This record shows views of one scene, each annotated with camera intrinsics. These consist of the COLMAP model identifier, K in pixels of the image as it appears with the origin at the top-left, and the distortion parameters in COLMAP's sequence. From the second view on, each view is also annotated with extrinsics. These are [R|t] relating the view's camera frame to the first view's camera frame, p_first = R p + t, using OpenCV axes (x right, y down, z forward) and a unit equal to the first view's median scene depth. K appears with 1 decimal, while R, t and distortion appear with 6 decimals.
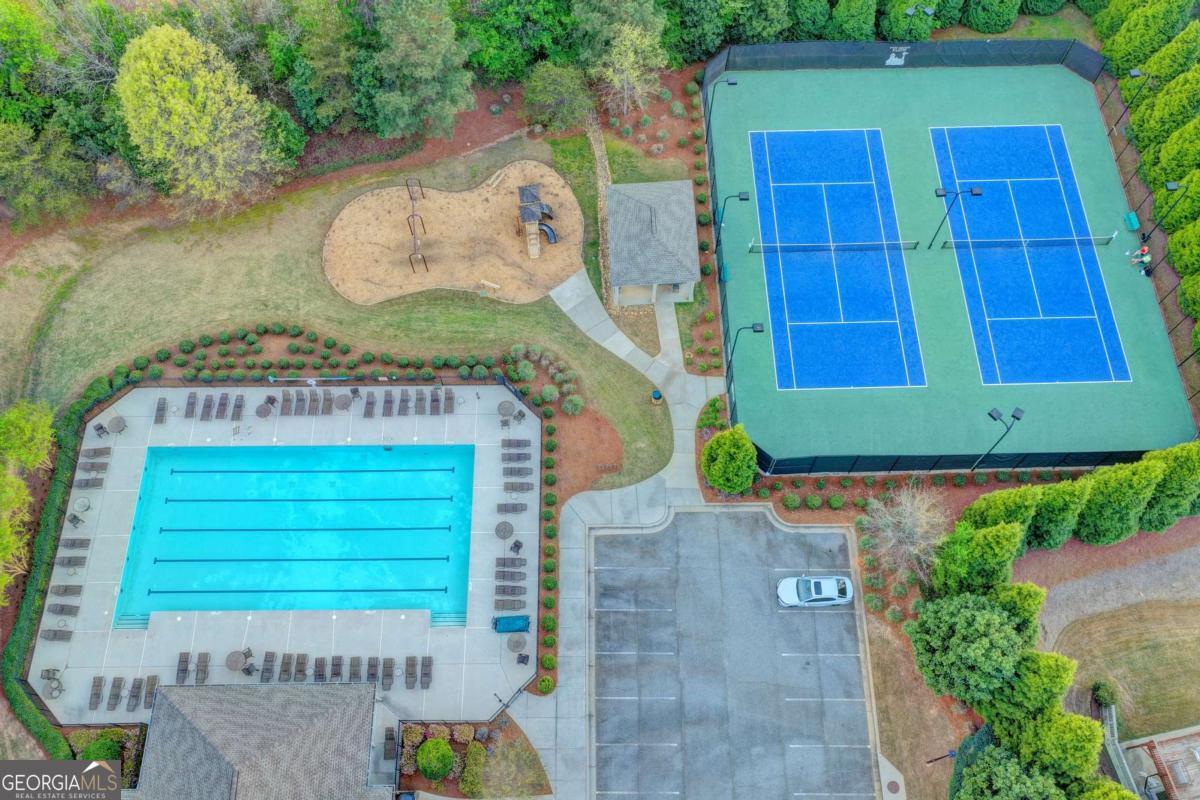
lens RADIAL K [[996.4, 0, 600.0], [0, 996.4, 400.0], [0, 0, 1]] dist [-0.004008, 0.002571]
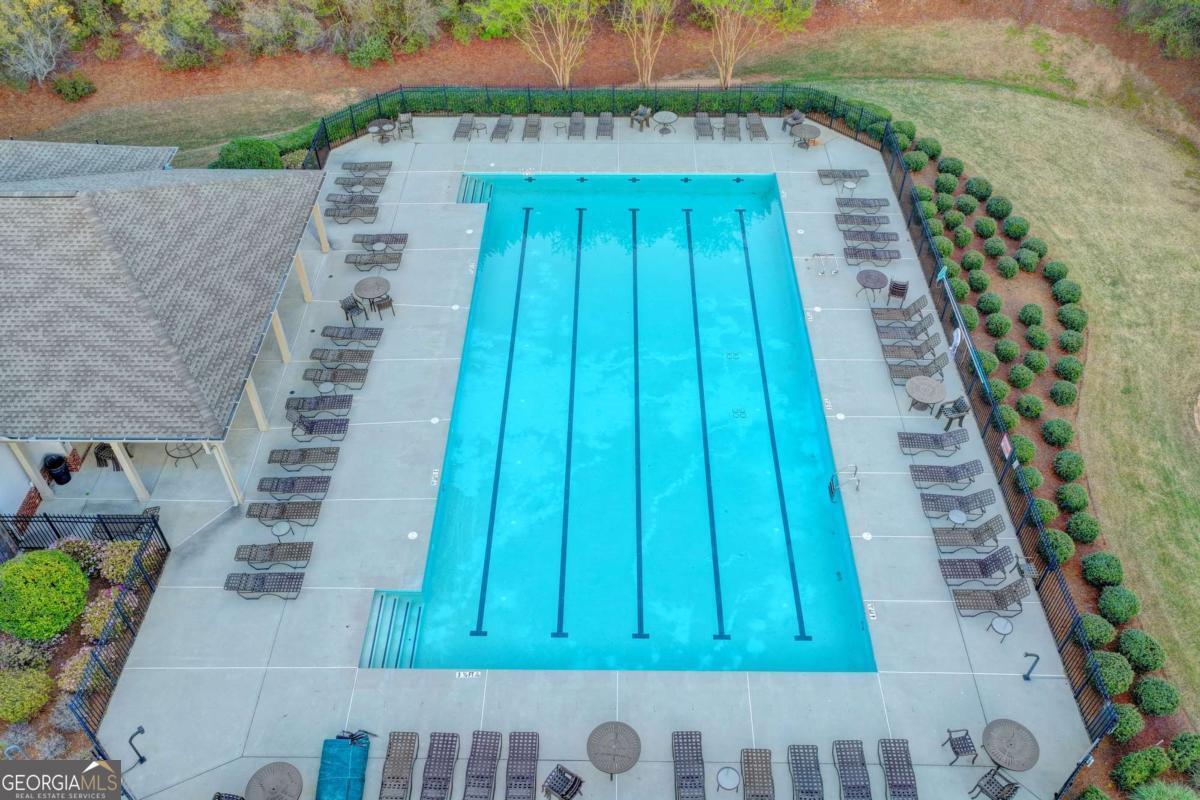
lens RADIAL K [[996.4, 0, 600.0], [0, 996.4, 400.0], [0, 0, 1]] dist [-0.004008, 0.002571]
pose [[-0.019492, 0.706082, -0.707862, 0.055198], [-0.902807, 0.291786, 0.315913, -0.005569], [0.429604, 0.645220, 0.631768, 0.649924]]
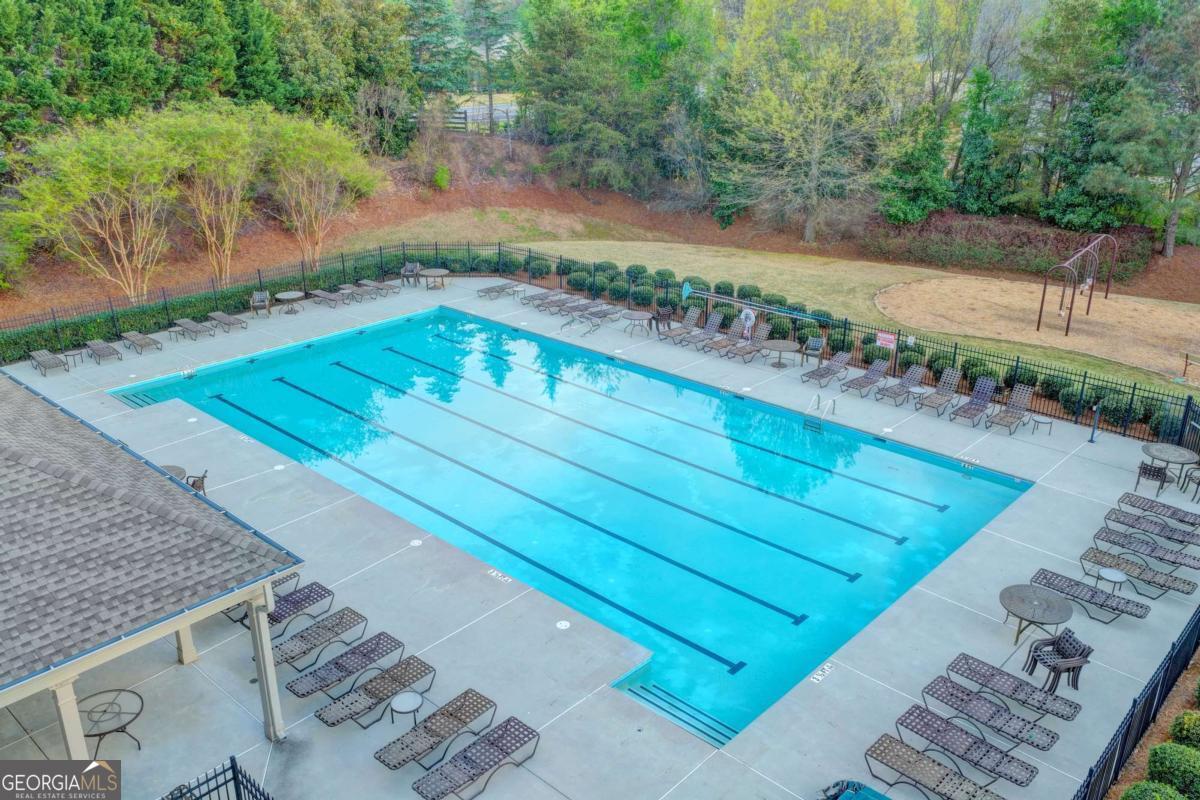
lens RADIAL K [[996.4, 0, 600.0], [0, 996.4, 400.0], [0, 0, 1]] dist [-0.004008, 0.002571]
pose [[0.725831, 0.263812, -0.635273, -0.022832], [-0.627081, 0.633364, -0.453452, 0.267890], [0.282733, 0.727498, 0.625147, 0.694795]]
